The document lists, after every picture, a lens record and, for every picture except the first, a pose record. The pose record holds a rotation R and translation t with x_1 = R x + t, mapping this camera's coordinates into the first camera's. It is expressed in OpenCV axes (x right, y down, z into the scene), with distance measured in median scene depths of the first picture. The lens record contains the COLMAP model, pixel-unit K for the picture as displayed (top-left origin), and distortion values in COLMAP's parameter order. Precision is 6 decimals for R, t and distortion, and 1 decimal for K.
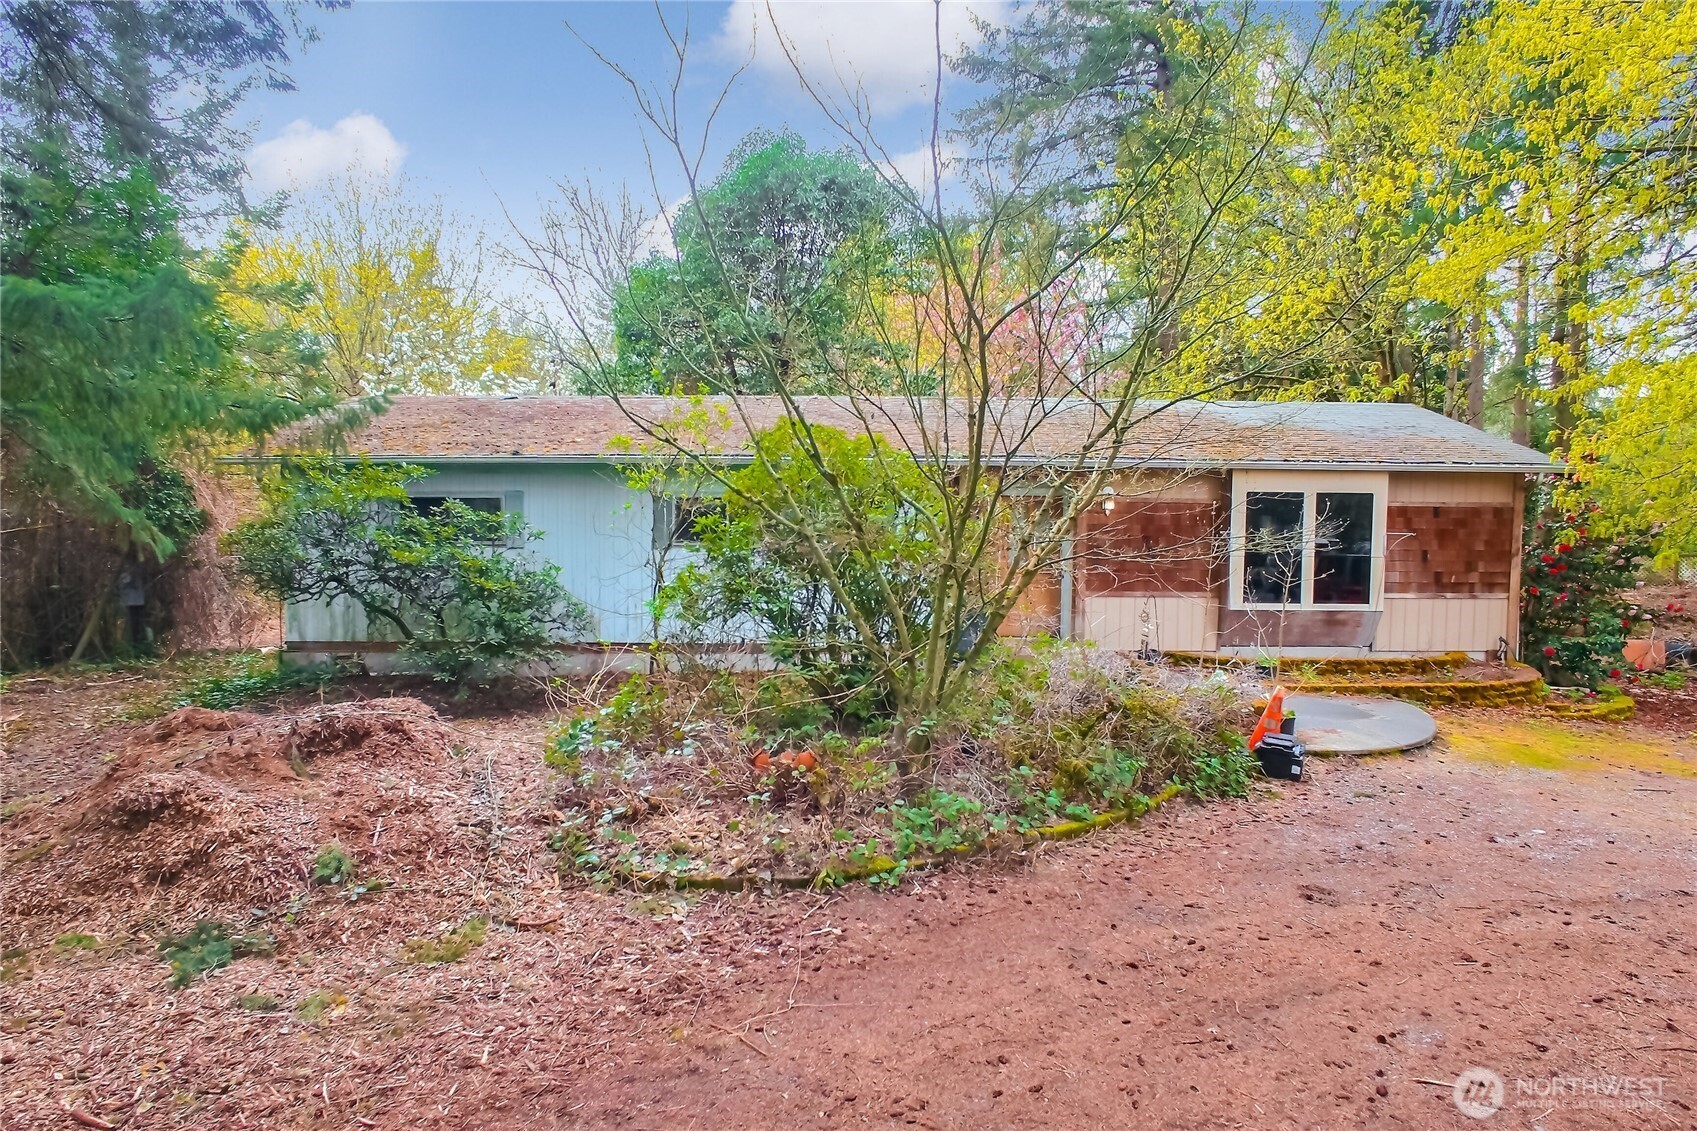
lens RADIAL K [[975.6, 0, 848.5], [0, 975.6, 565.5], [0, 0, 1]] dist [-0.062071, 0.000092]
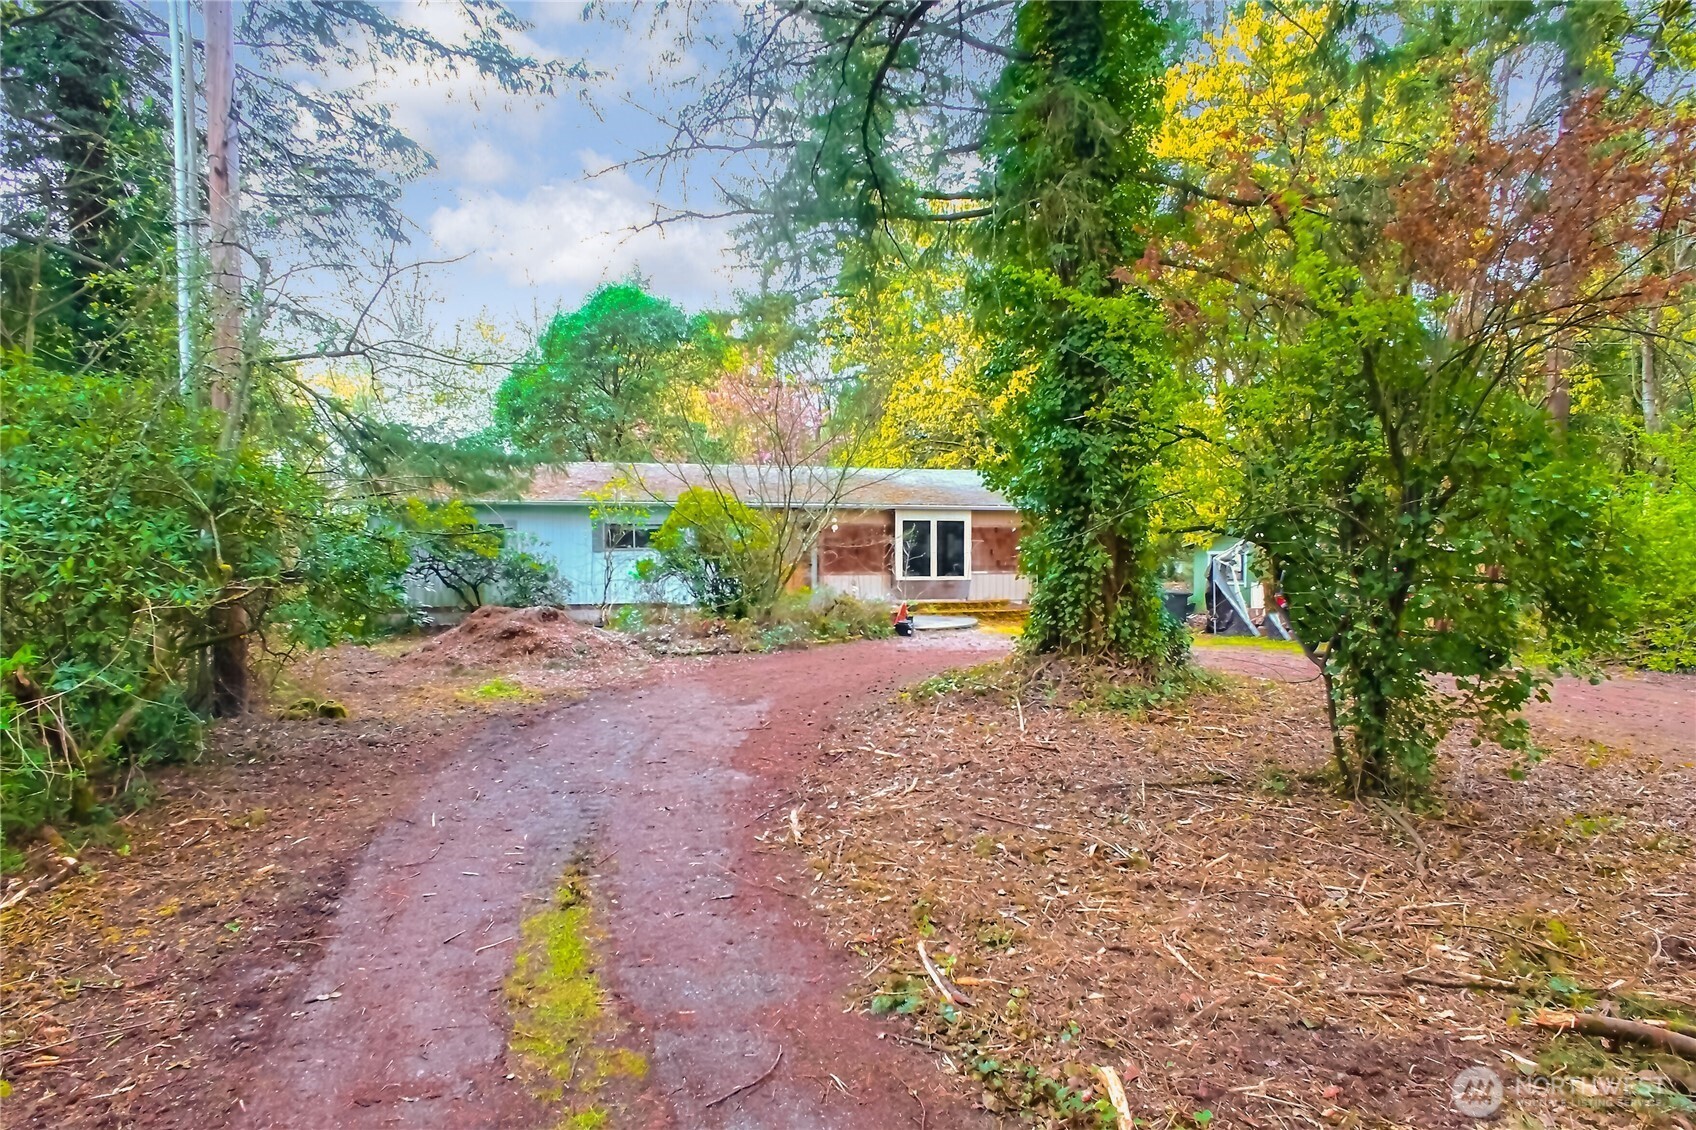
lens RADIAL K [[975.0, 0, 848.0], [0, 975.0, 565.0], [0, 0, 1]] dist [-0.062071, 0.000092]
pose [[0.963363, -0.013347, 0.267867, -0.234402], [0.020982, 0.999451, -0.025660, 0.064975], [-0.267377, 0.030340, 0.963114, -0.902670]]
